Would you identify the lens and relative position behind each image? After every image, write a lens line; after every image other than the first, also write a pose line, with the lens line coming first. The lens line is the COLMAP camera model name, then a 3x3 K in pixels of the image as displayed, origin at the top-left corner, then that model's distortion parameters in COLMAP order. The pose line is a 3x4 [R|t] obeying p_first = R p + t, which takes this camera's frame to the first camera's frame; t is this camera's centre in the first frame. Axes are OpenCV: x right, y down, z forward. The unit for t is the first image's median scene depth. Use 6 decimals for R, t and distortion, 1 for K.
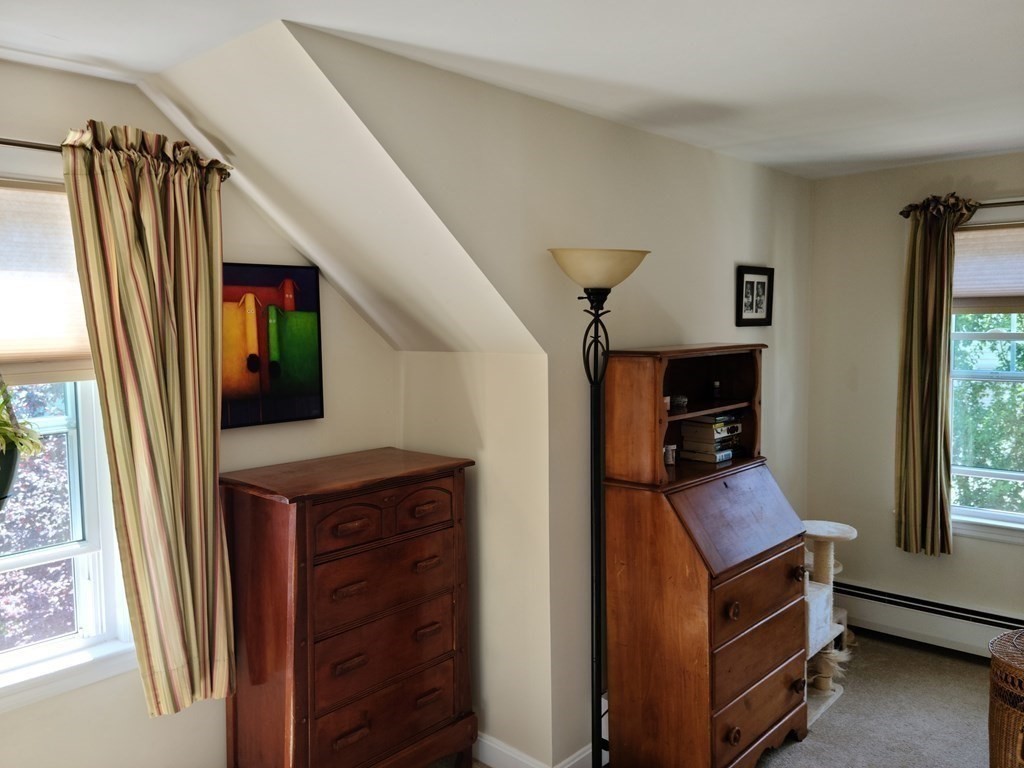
lens RADIAL K [[825.5, 0, 511.8], [0, 825.5, 384.3], [0, 0, 1]] dist [0.084895, -0.062024]
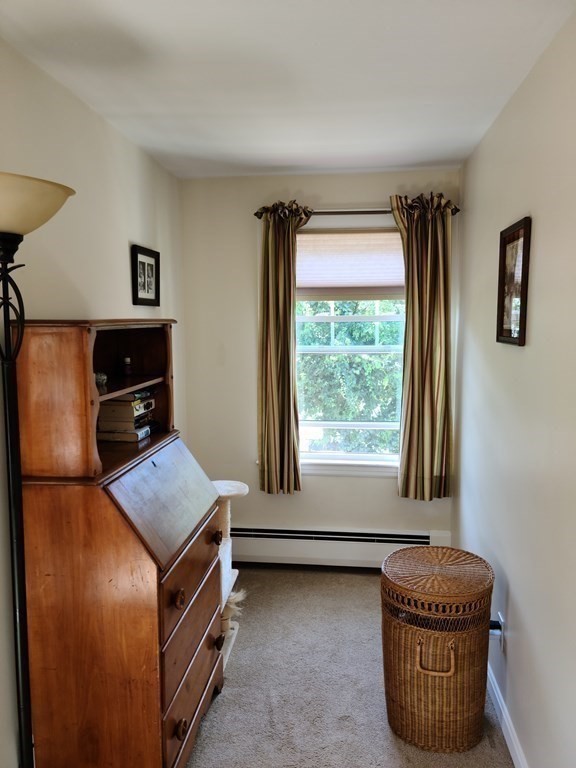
lens RADIAL K [[619.1, 0, 294.0], [0, 619.1, 387.7], [0, 0, 1]] dist [0.084895, -0.062024]
pose [[0.820400, -0.056713, 0.568970, -0.012065], [0.039505, 0.998313, 0.042546, 0.008642], [-0.570424, -0.012428, 0.821257, 0.294654]]
